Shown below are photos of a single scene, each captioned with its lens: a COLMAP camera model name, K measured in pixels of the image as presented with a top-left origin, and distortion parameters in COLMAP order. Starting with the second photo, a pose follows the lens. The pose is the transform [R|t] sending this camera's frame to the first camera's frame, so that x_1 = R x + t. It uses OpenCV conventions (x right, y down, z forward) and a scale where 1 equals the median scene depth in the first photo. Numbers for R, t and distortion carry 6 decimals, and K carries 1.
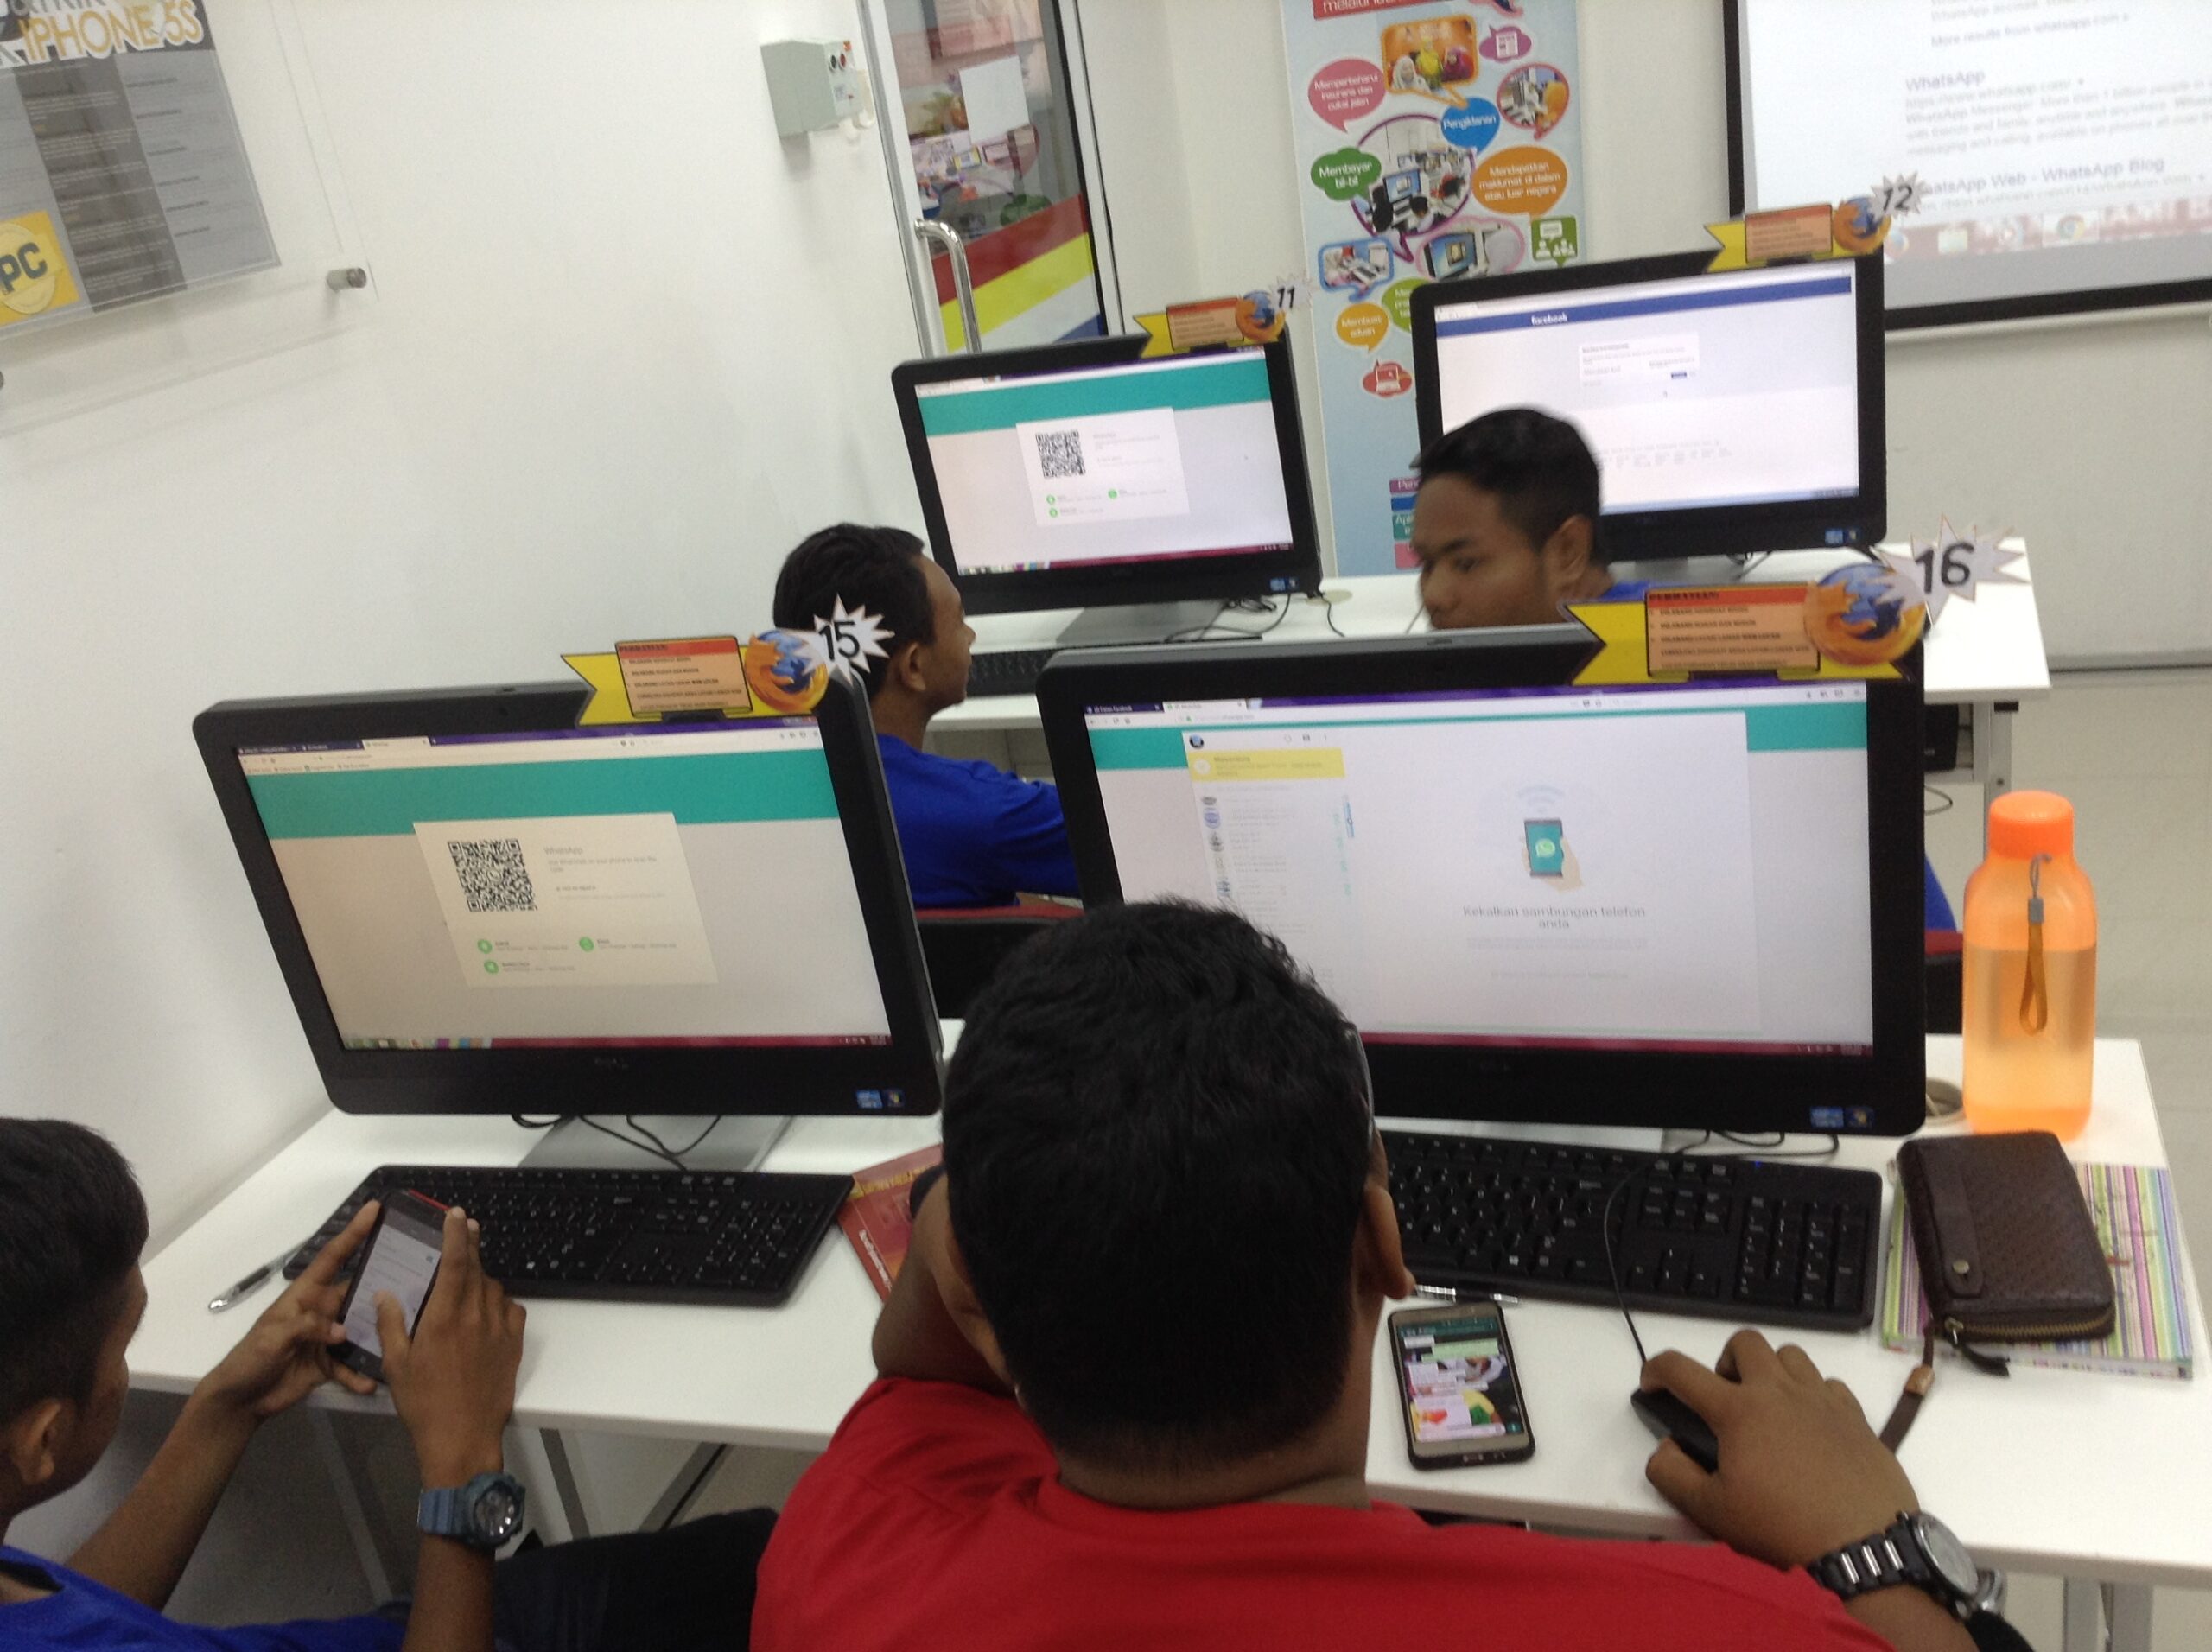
lens RADIAL K [[2045.9, 0, 1091.8], [0, 2045.9, 823.0], [0, 0, 1]] dist [0.110649, -0.218915]
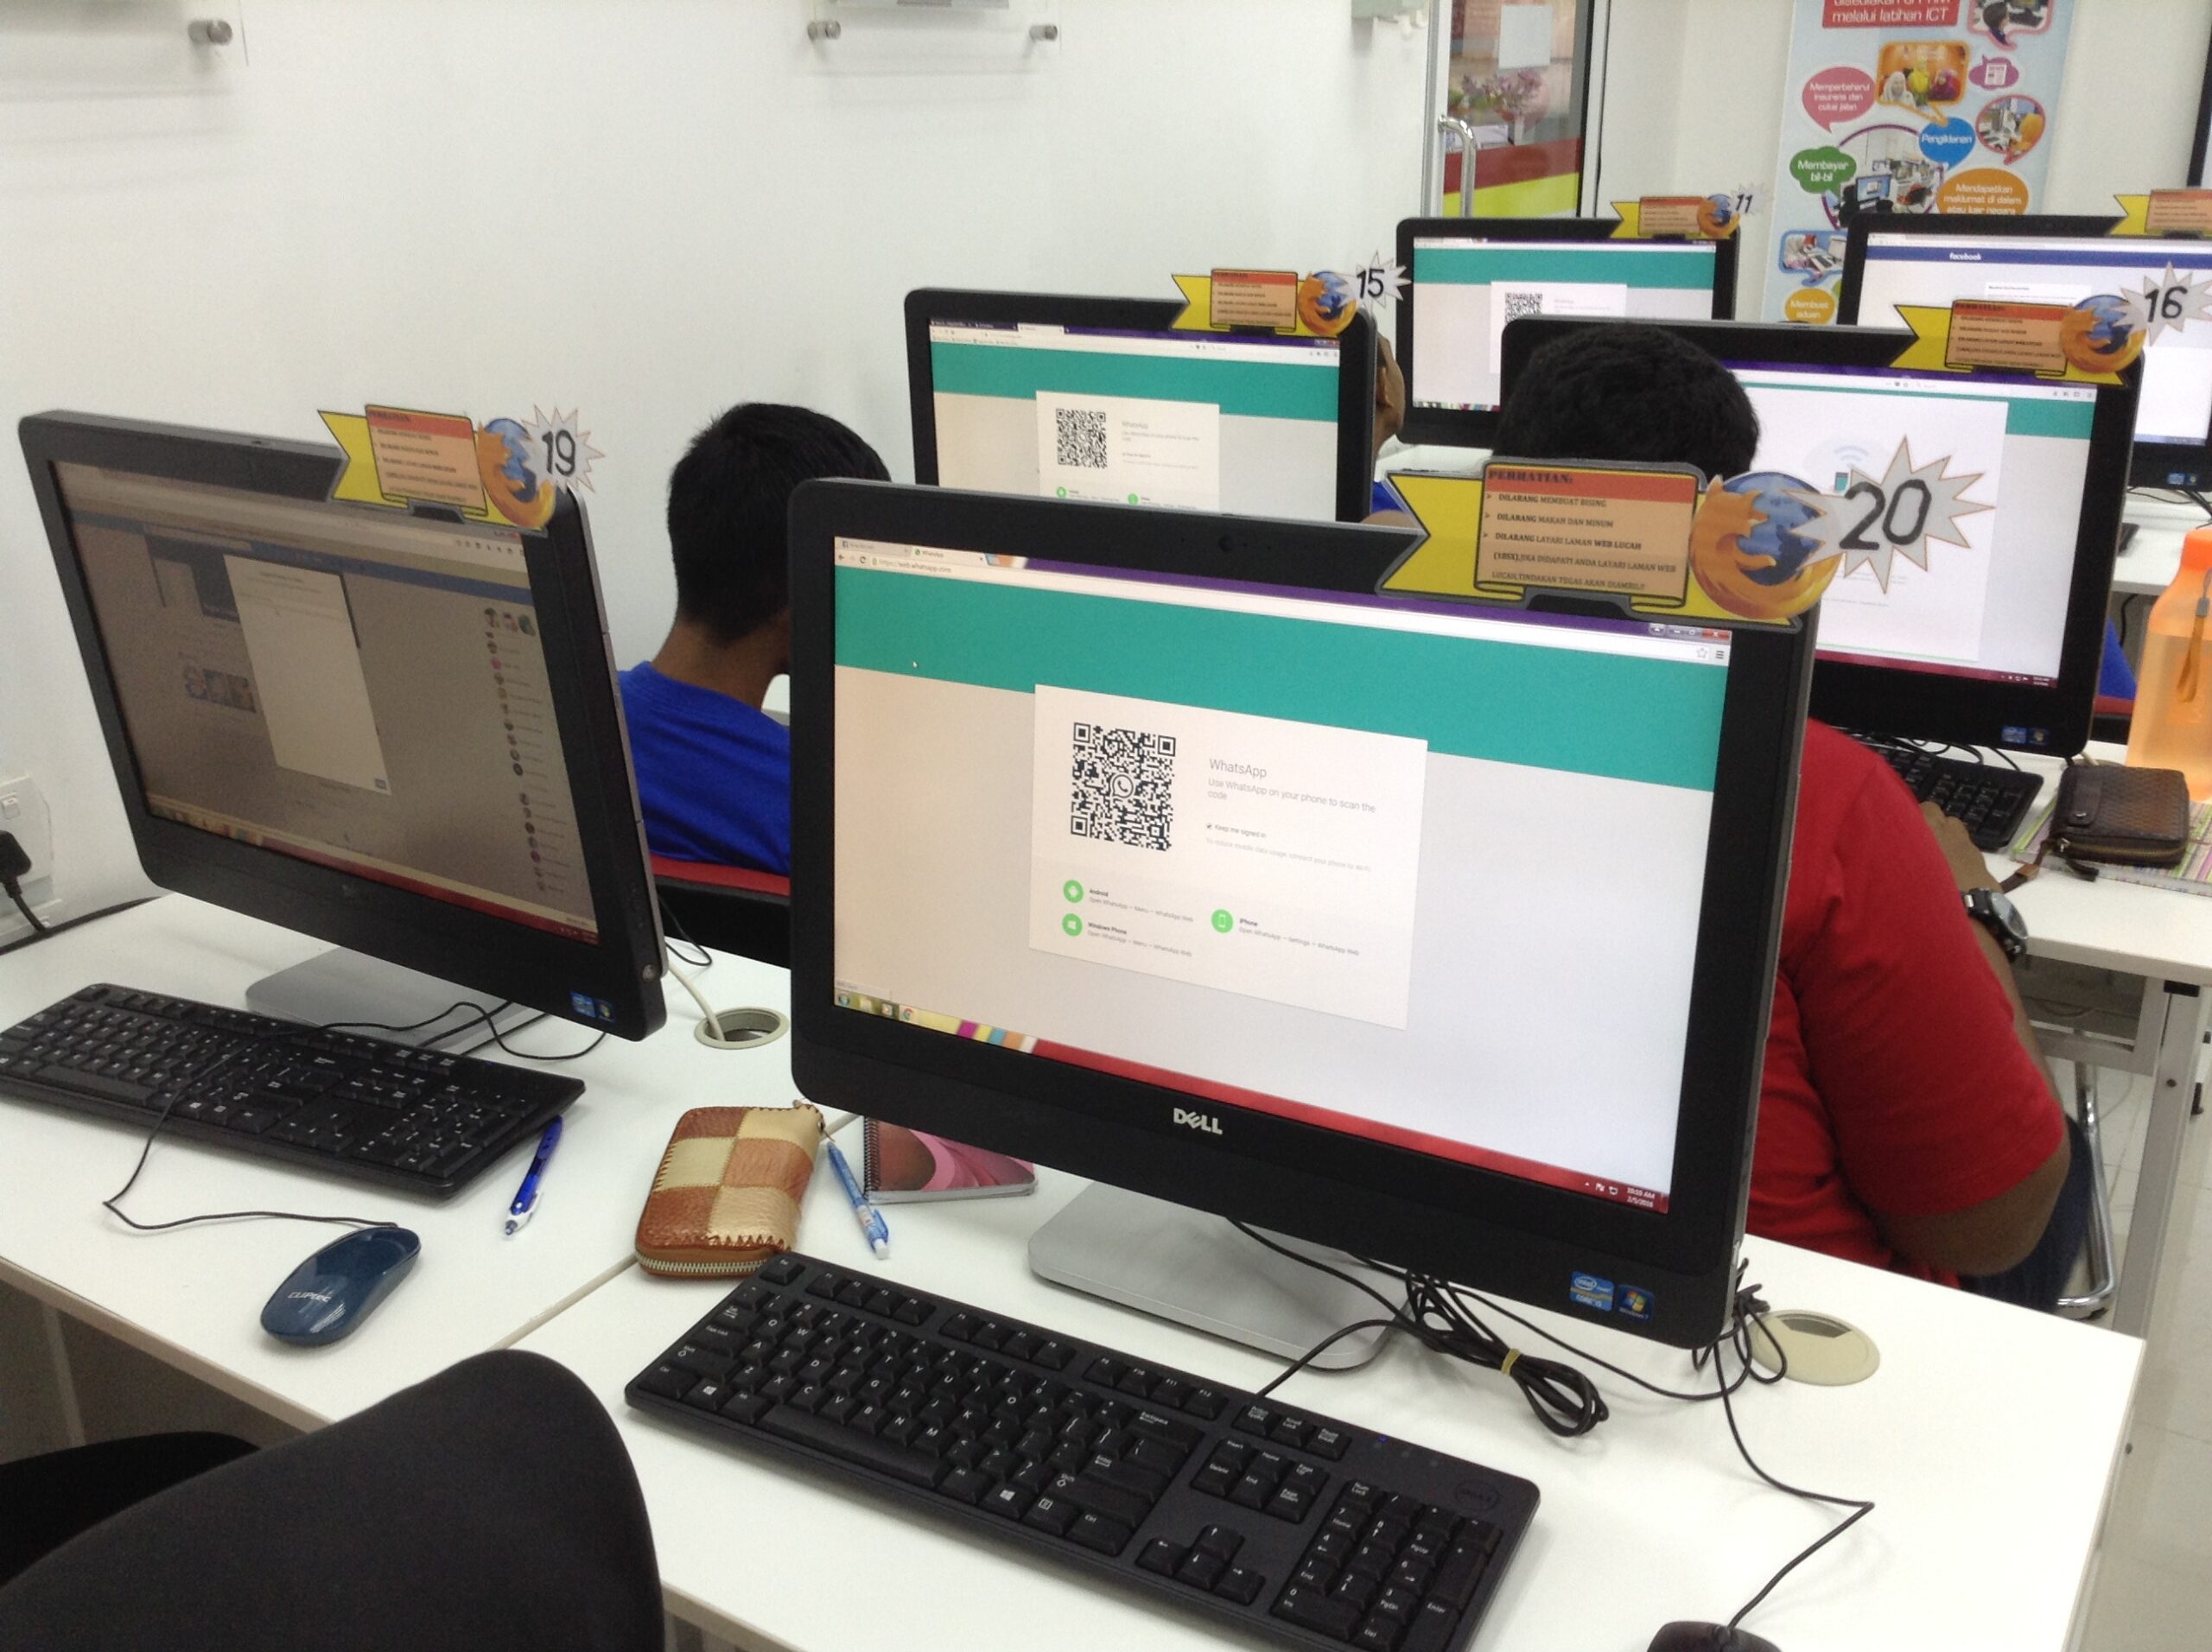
lens RADIAL K [[2057.9, 0, 1094.9], [0, 2057.9, 822.6], [0, 0, 1]] dist [0.089818, -0.154408]
pose [[0.964377, 0.209591, -0.161399, 0.001709], [-0.211938, 0.977279, 0.002730, 0.162558], [0.158304, 0.031574, 0.986885, -0.227590]]
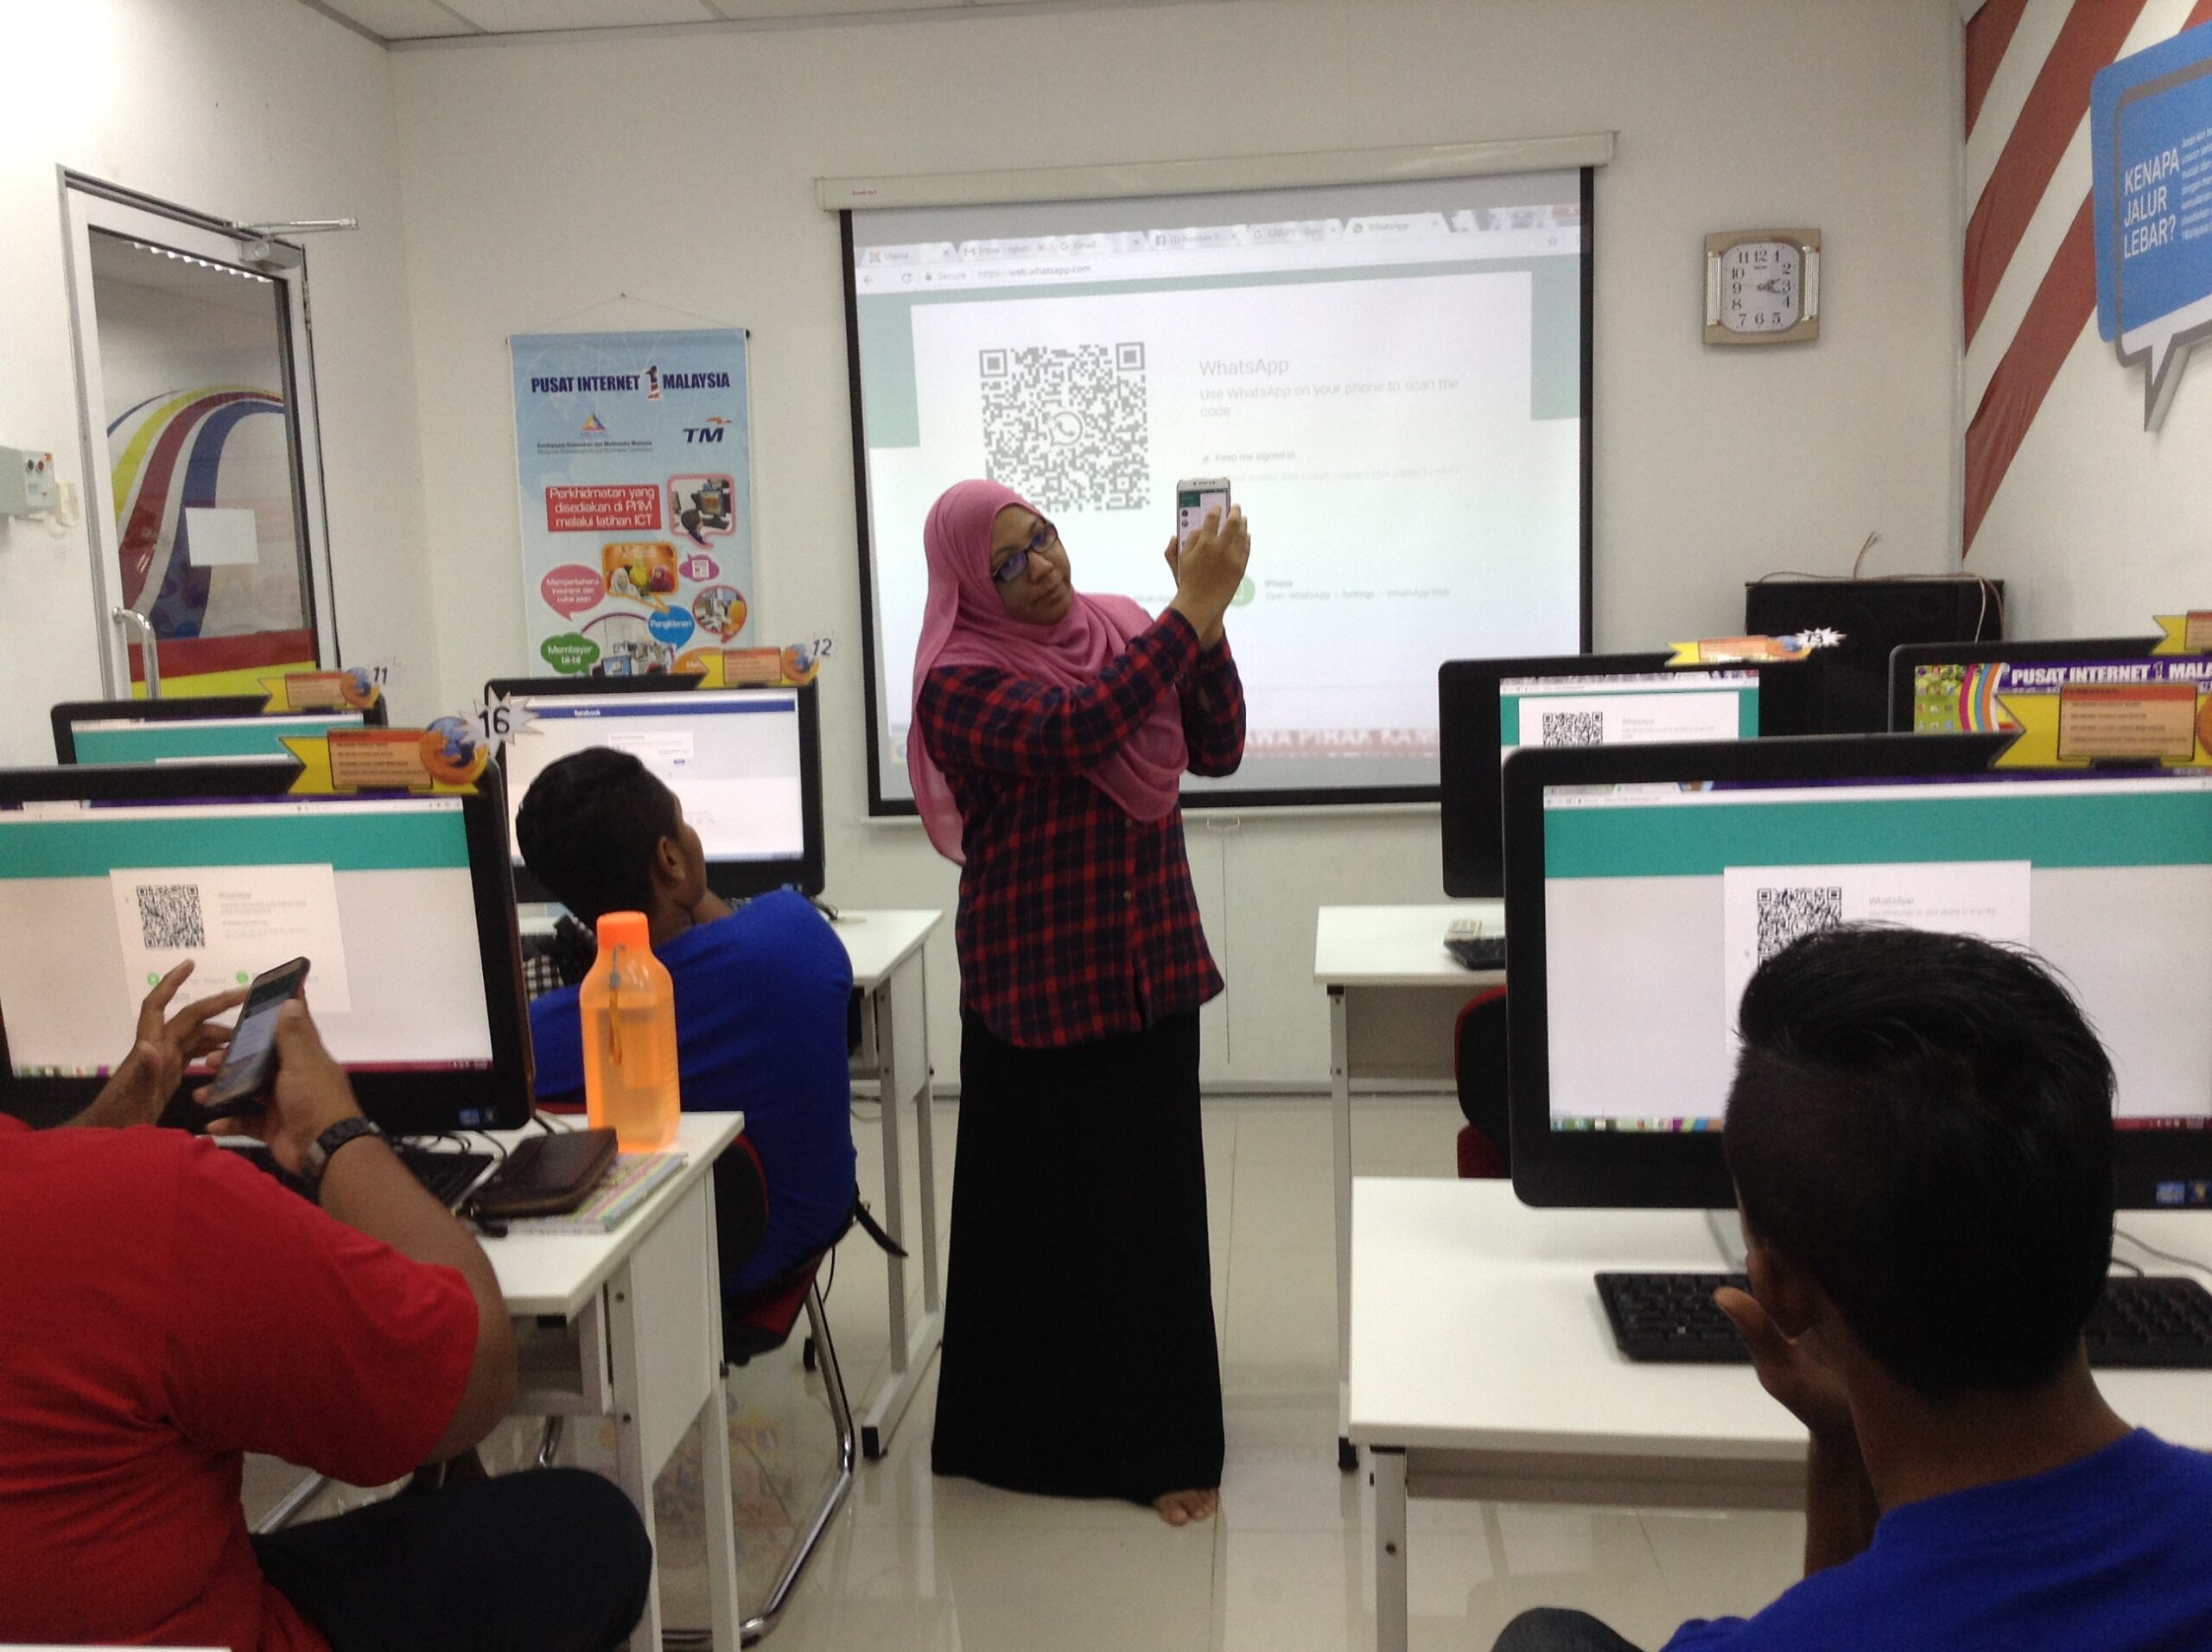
lens RADIAL K [[2025.8, 0, 1124.5], [0, 2025.8, 863.2], [0, 0, 1]] dist [0.089101, -0.199747]
pose [[0.960910, 0.086919, 0.262862, 0.202677], [-0.016312, 0.965566, -0.259647, 0.171554], [-0.276379, 0.245209, 0.929240, -0.270363]]
